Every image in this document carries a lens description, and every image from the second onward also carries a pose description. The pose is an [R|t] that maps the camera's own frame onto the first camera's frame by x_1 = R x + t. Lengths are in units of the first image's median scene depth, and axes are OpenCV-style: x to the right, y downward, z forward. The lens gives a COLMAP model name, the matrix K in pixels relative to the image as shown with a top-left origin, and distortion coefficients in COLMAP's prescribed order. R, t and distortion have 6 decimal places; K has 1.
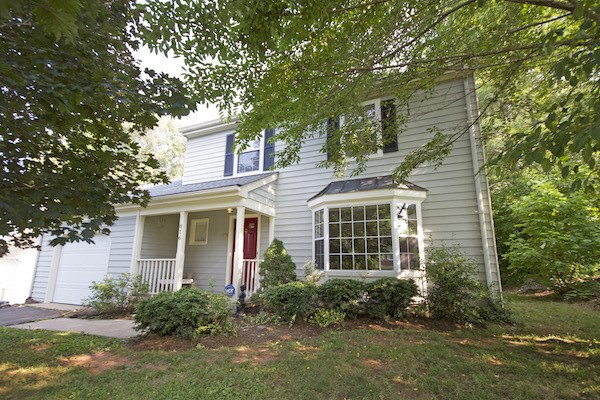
lens RADIAL K [[309.7, 0, 297.6], [0, 309.7, 199.7], [0, 0, 1]] dist [0.019022, 0.002157]
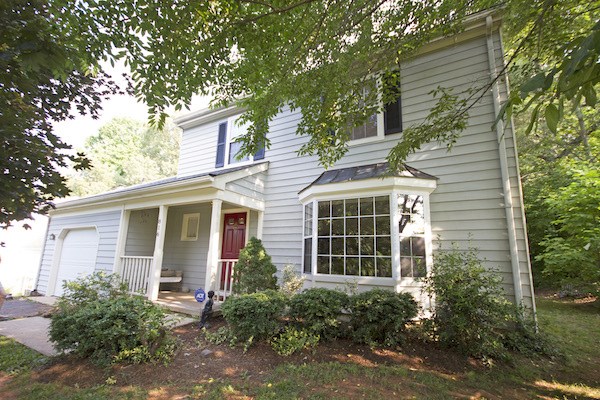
lens RADIAL K [[288.0, 0, 298.0], [0, 288.0, 201.5], [0, 0, 1]] dist [0.020094, -0.013327]
pose [[0.994579, -0.002338, -0.103959, 0.132451], [0.004429, 0.999792, 0.019889, 0.012108], [0.103891, -0.020242, 0.994383, 0.213339]]
